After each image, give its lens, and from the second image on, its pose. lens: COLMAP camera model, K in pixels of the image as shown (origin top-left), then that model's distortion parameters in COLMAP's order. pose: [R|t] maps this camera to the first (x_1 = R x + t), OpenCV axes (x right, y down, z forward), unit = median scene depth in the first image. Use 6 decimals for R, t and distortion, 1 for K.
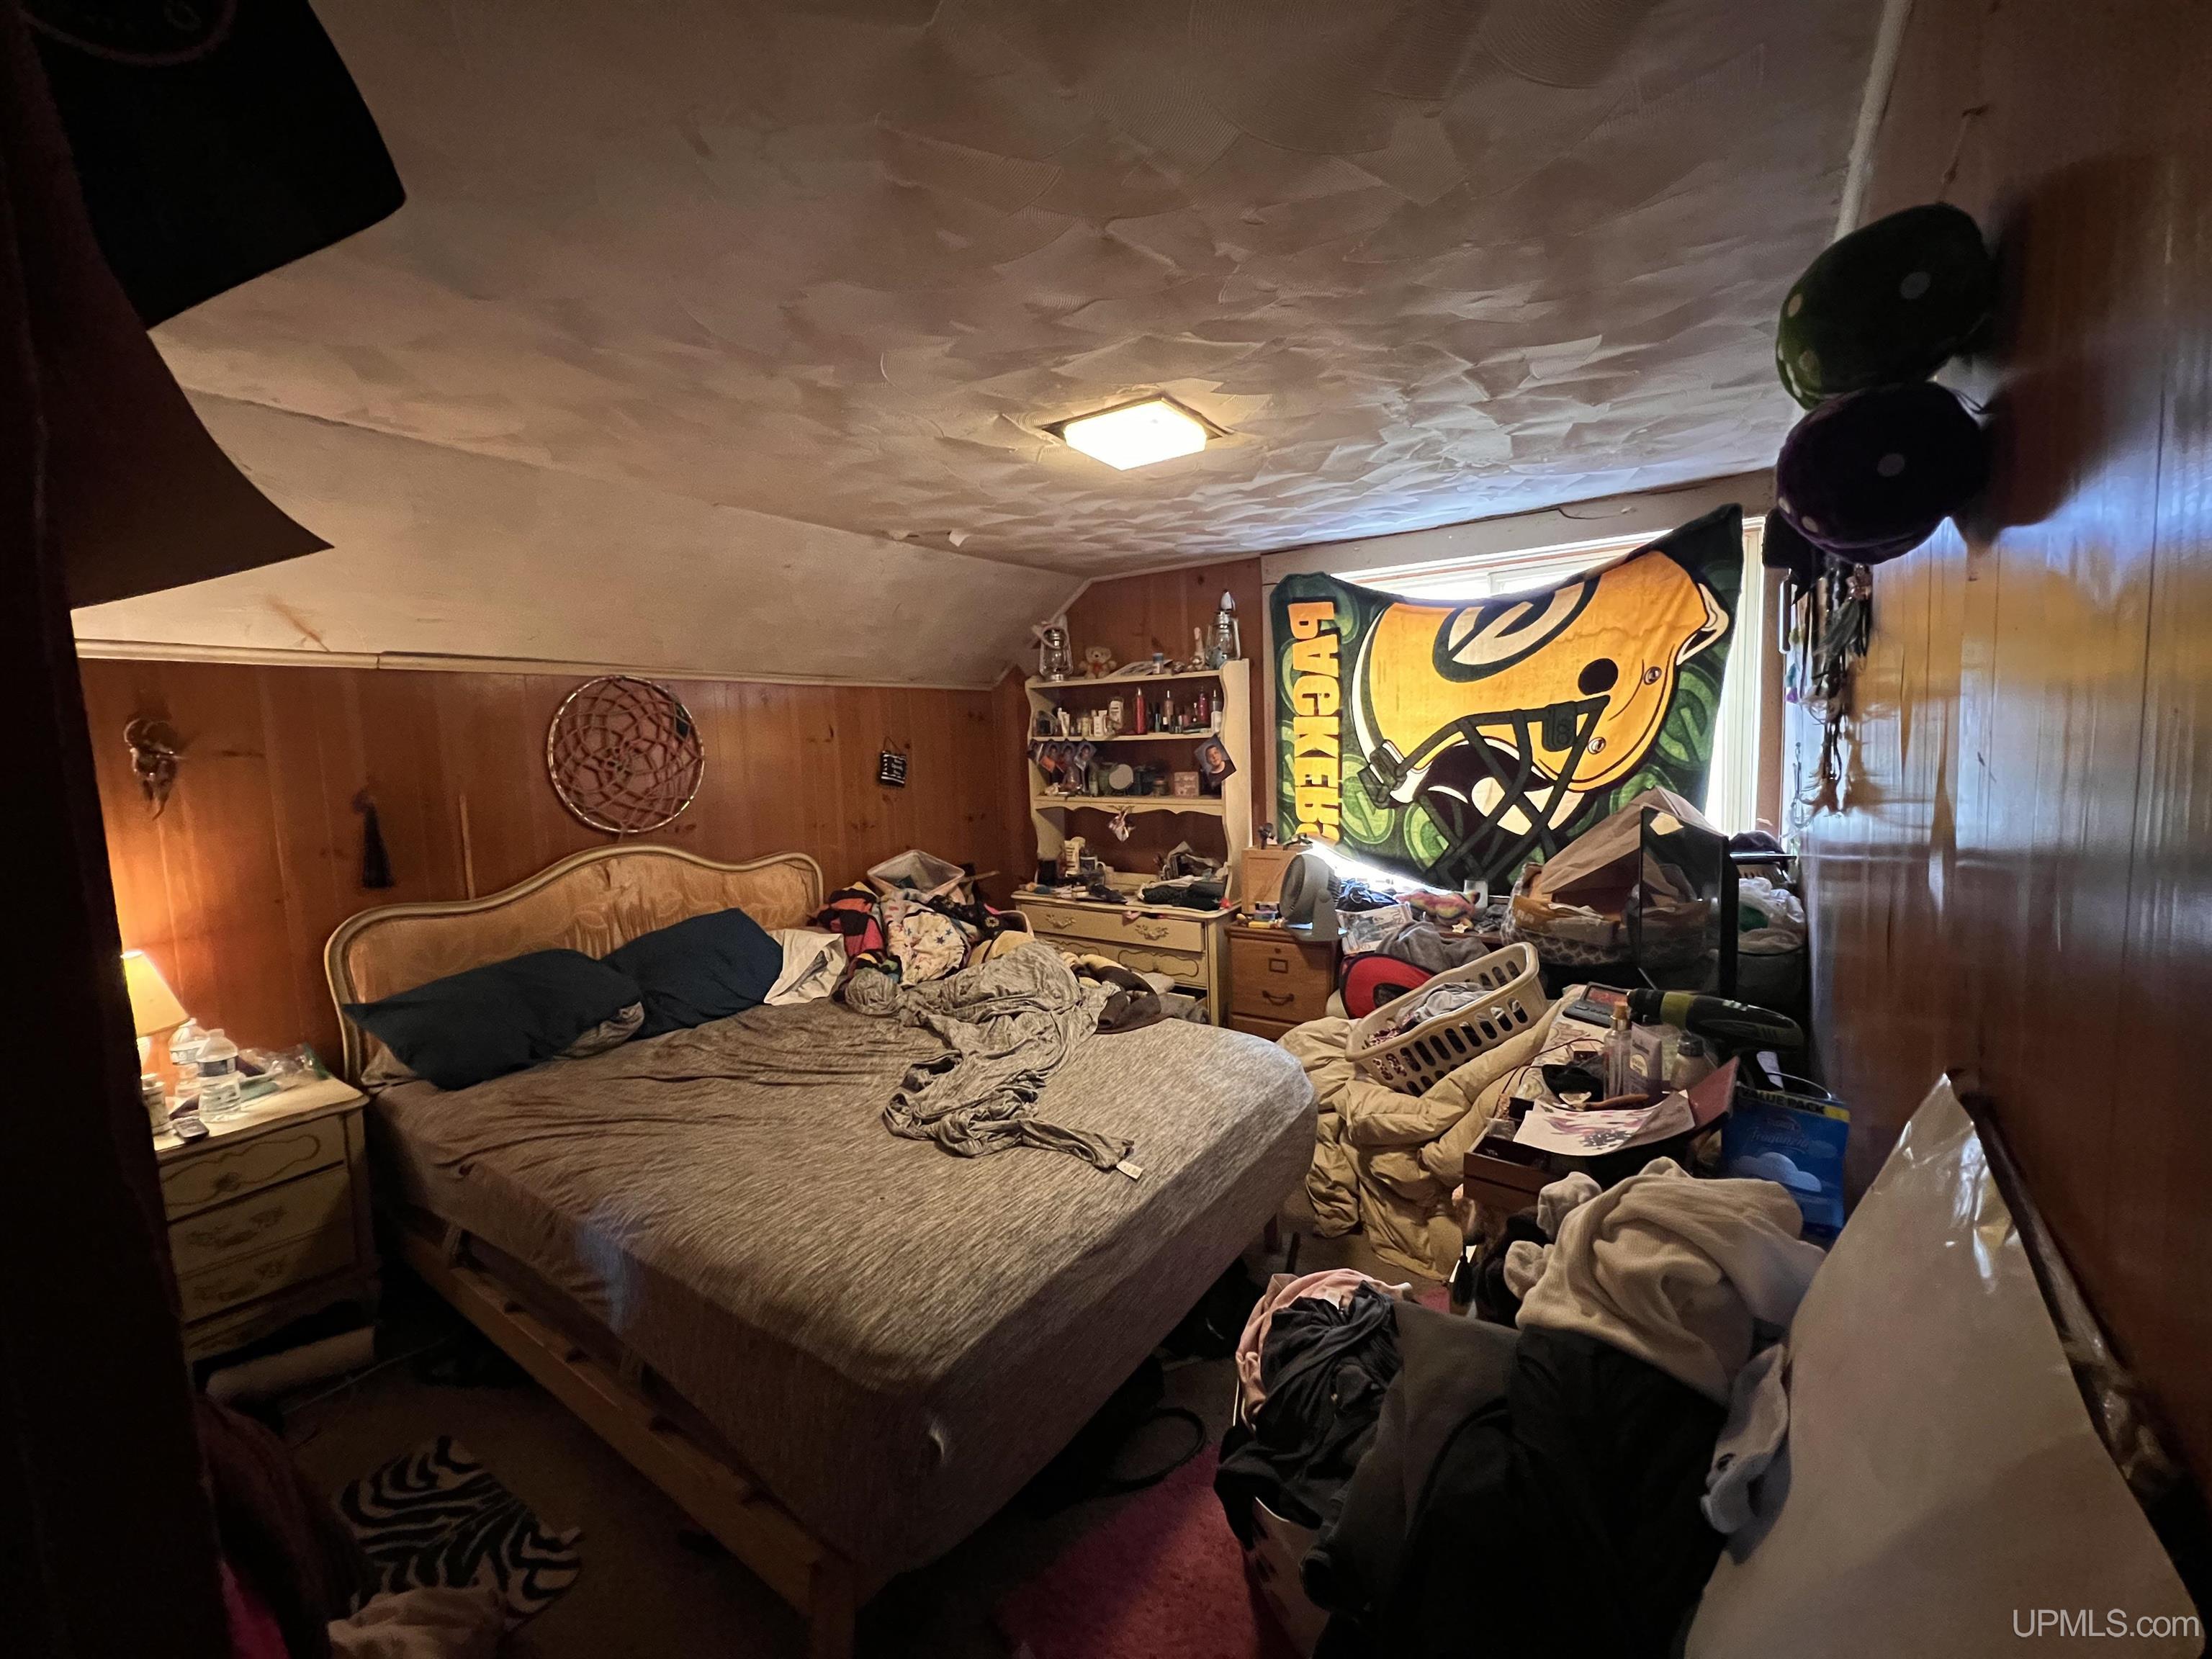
lens RADIAL K [[887.7, 0, 1105.2], [0, 887.7, 821.5], [0, 0, 1]] dist [-0.003146, 0.000465]
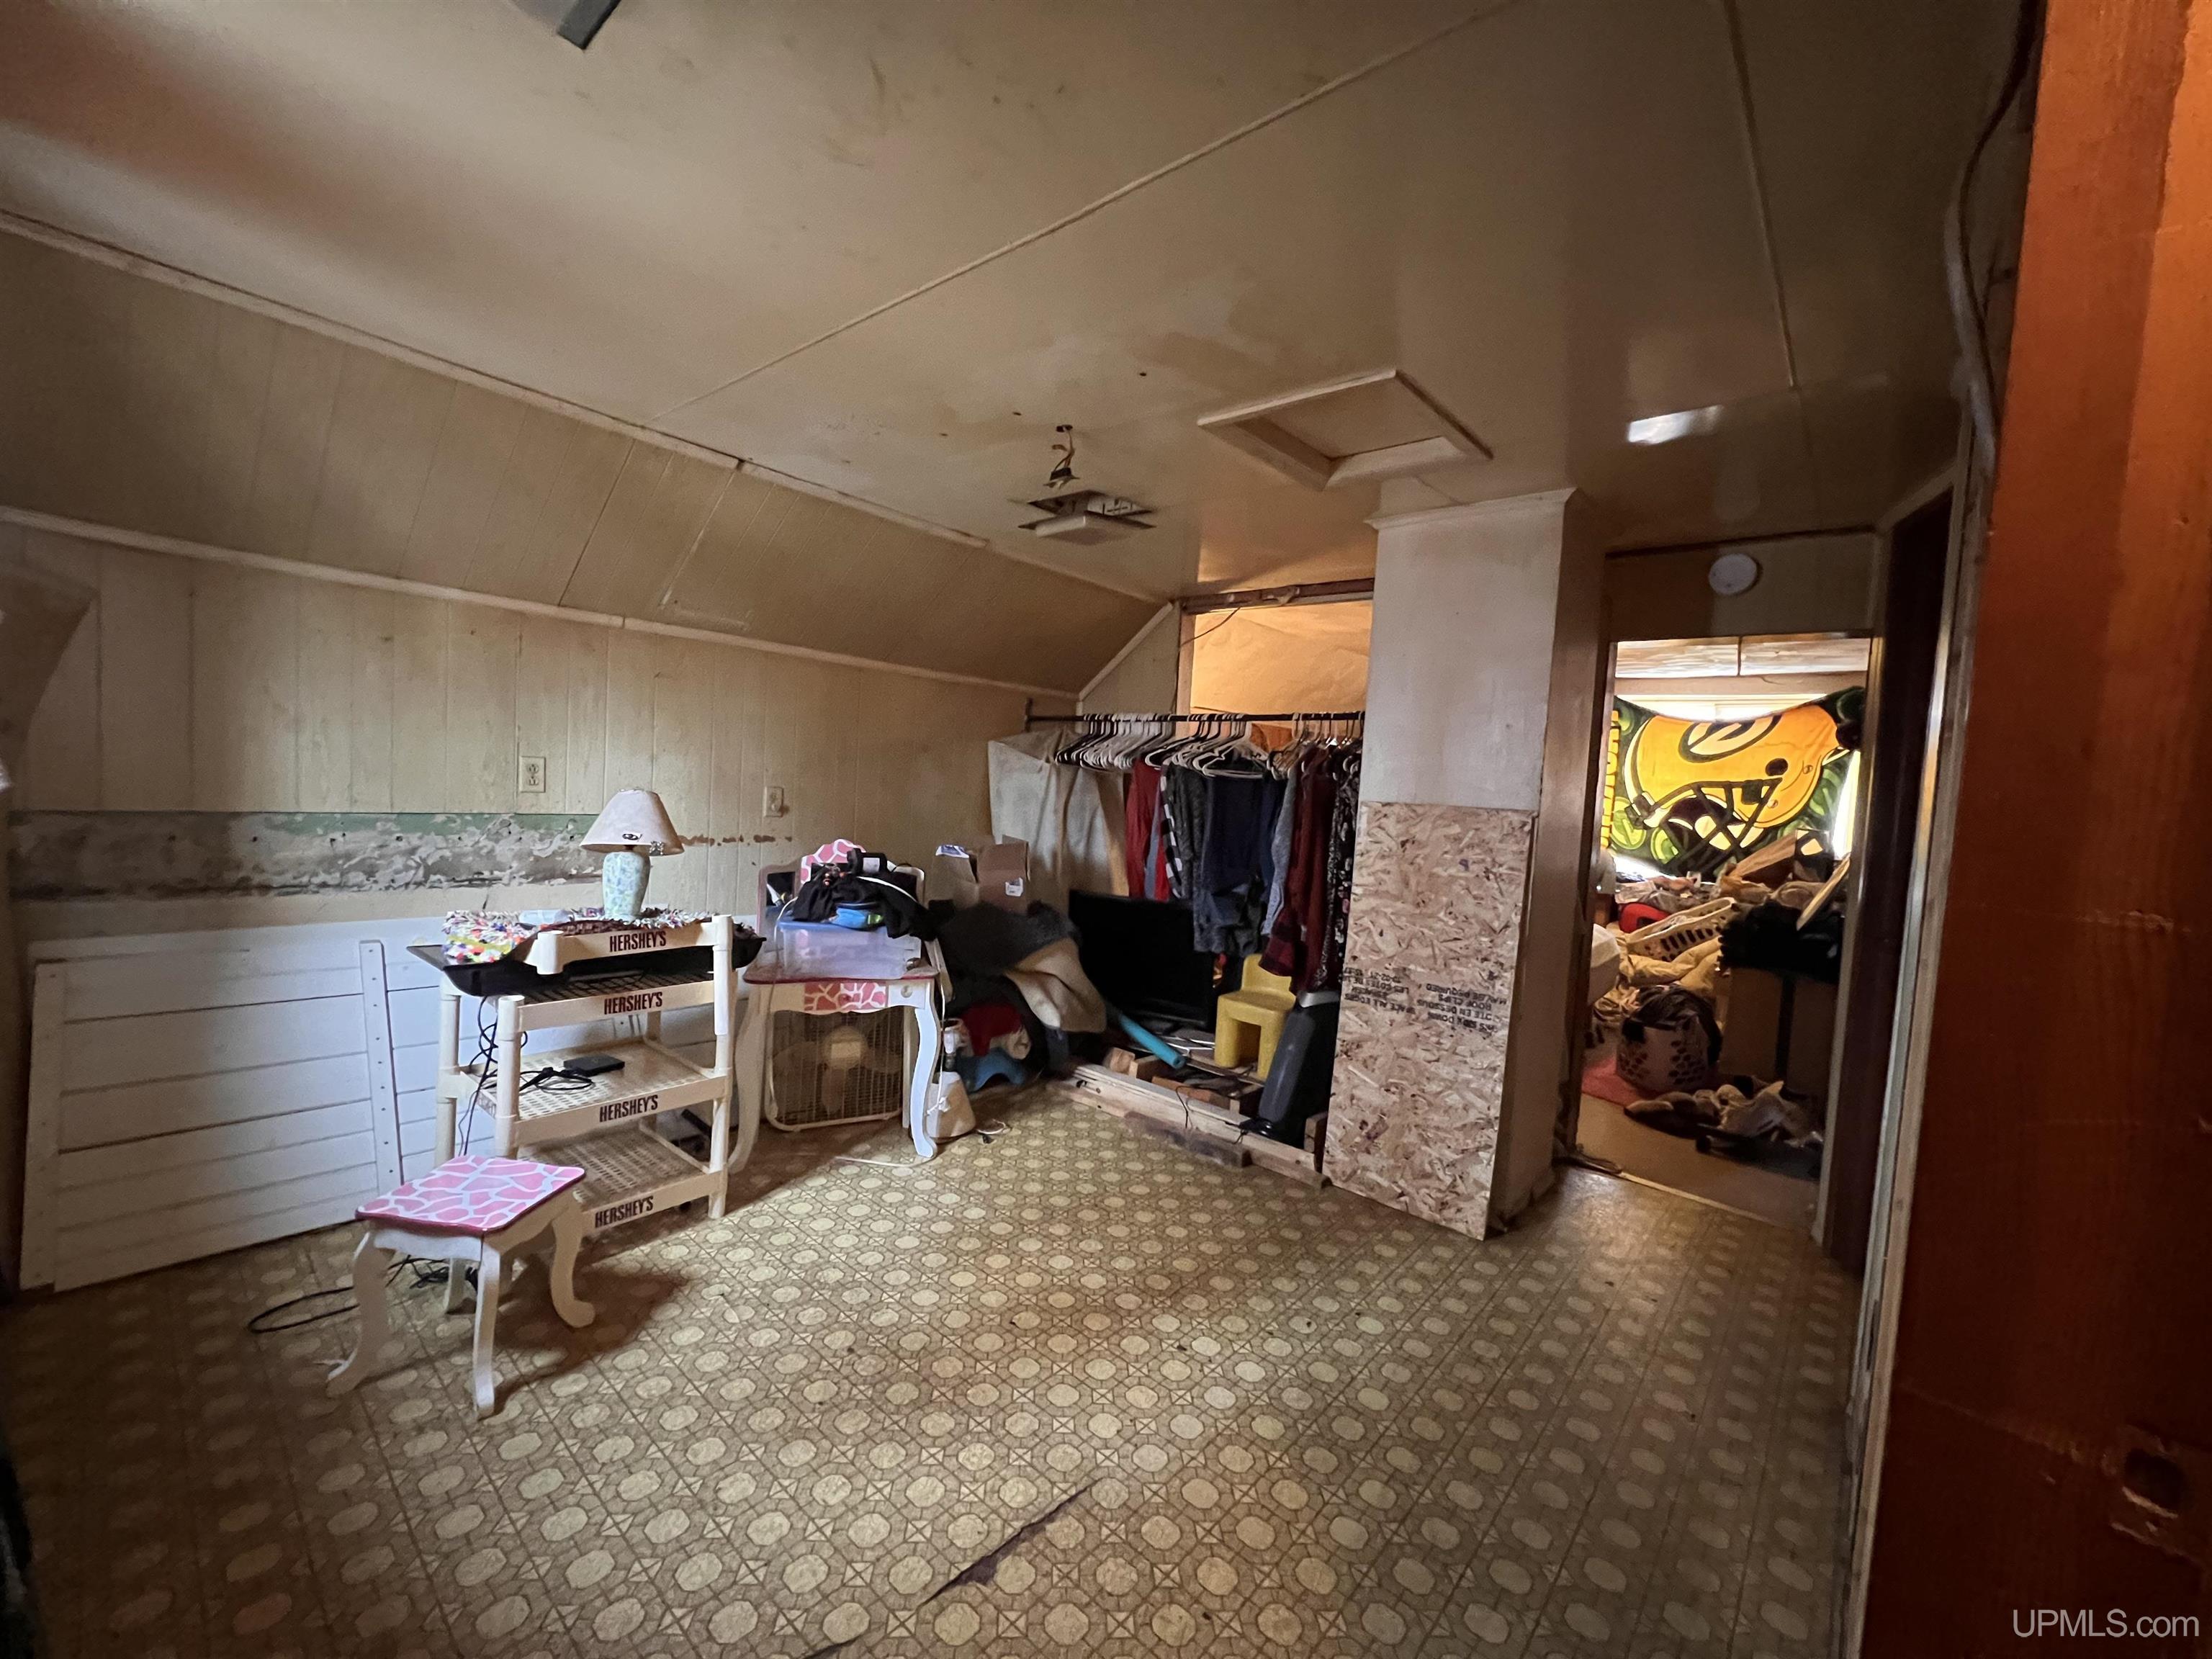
lens RADIAL K [[887.7, 0, 1108.1], [0, 887.7, 827.3], [0, 0, 1]] dist [-0.003146, 0.000465]
pose [[0.988543, 0.106894, -0.106567, -0.592782], [-0.111508, 0.993025, -0.038302, 0.181450], [0.101730, 0.049746, 0.993567, -0.942424]]
